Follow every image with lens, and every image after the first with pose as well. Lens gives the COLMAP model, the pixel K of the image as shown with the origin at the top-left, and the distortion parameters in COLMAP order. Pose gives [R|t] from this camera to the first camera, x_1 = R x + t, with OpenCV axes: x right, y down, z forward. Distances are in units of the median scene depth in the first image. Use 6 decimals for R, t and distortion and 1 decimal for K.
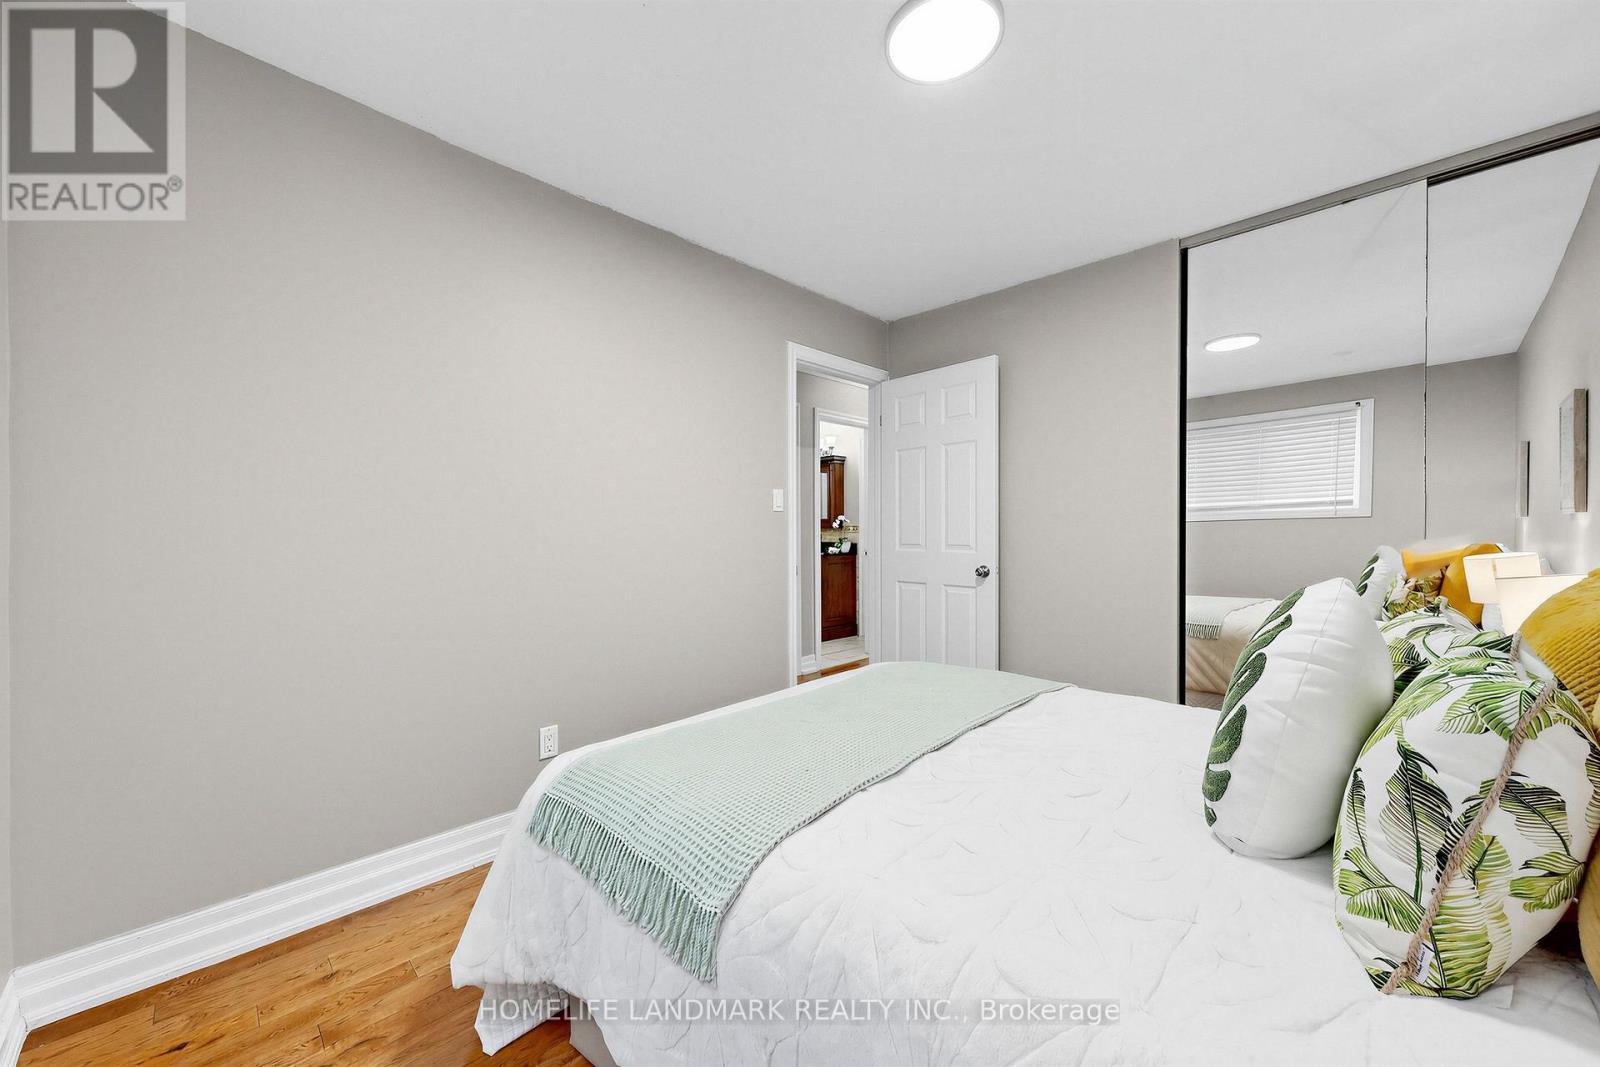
lens RADIAL K [[593.0, 0, 800.0], [0, 593.0, 533.5], [0, 0, 1]] dist [-0.000149, 0.000151]
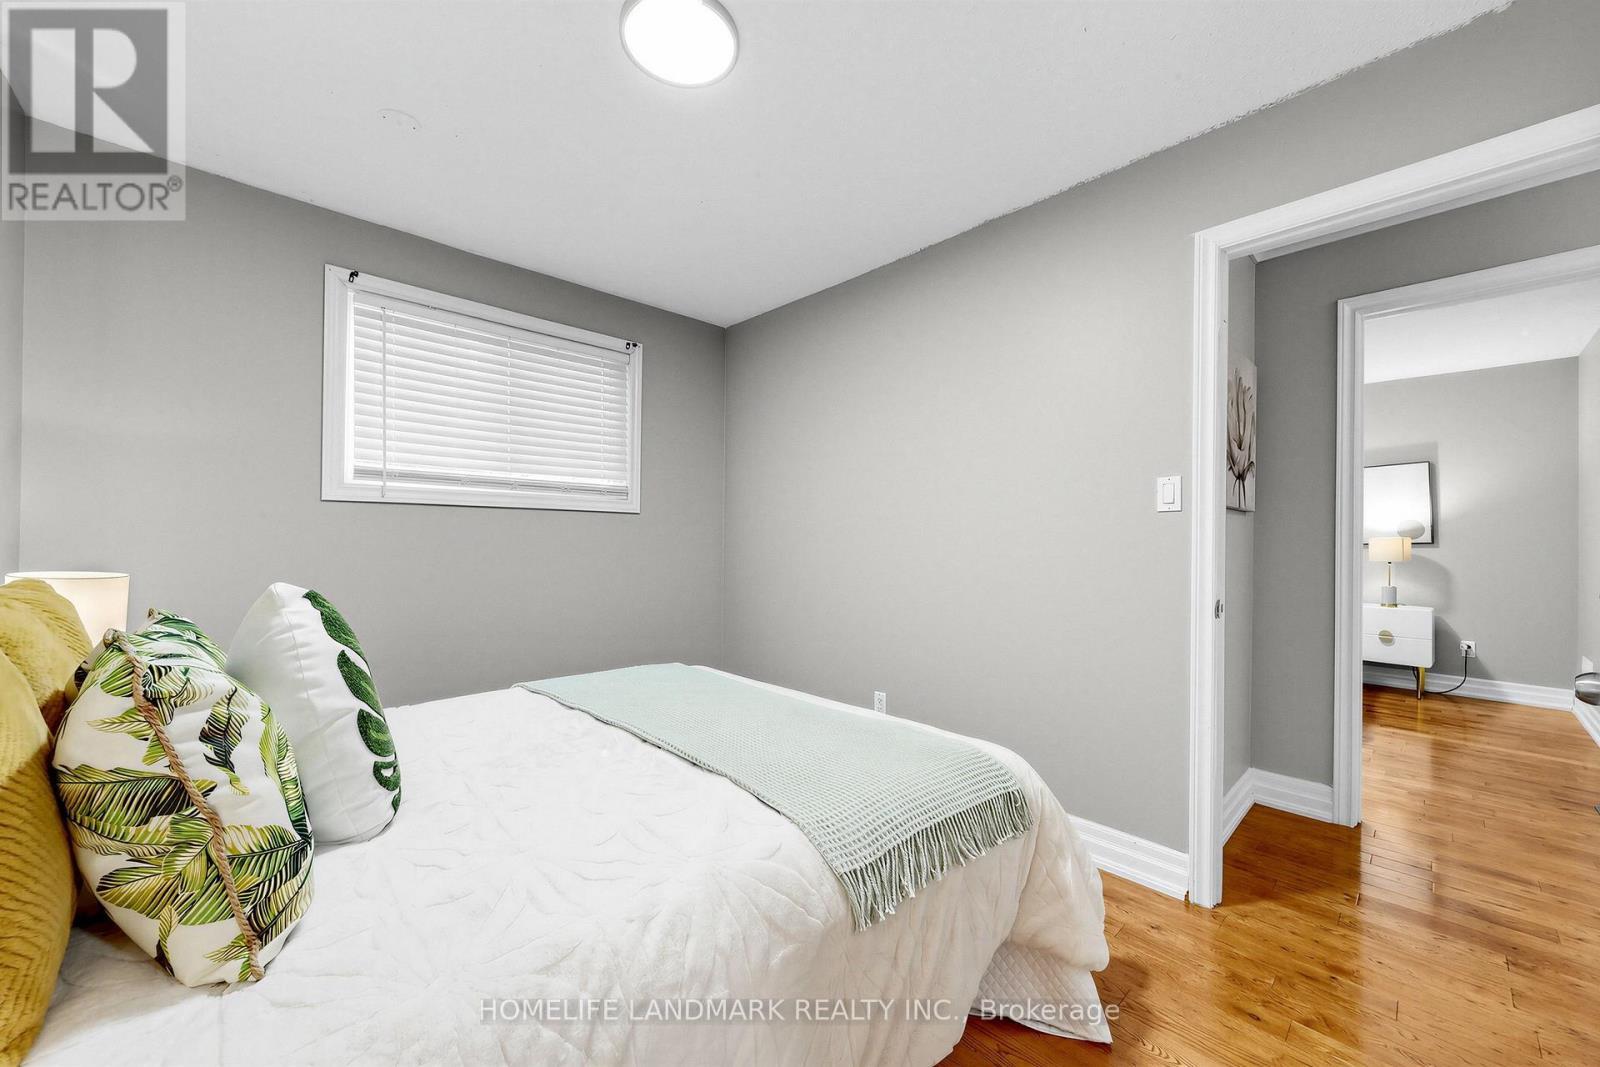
lens RADIAL K [[593.0, 0, 800.0], [0, 593.0, 533.5], [0, 0, 1]] dist [-0.000149, 0.000151]
pose [[-0.040758, -0.003411, -0.999163, 0.687930], [-0.005229, 0.999981, -0.003201, -0.010277], [0.999155, 0.005094, -0.040775, 0.695862]]
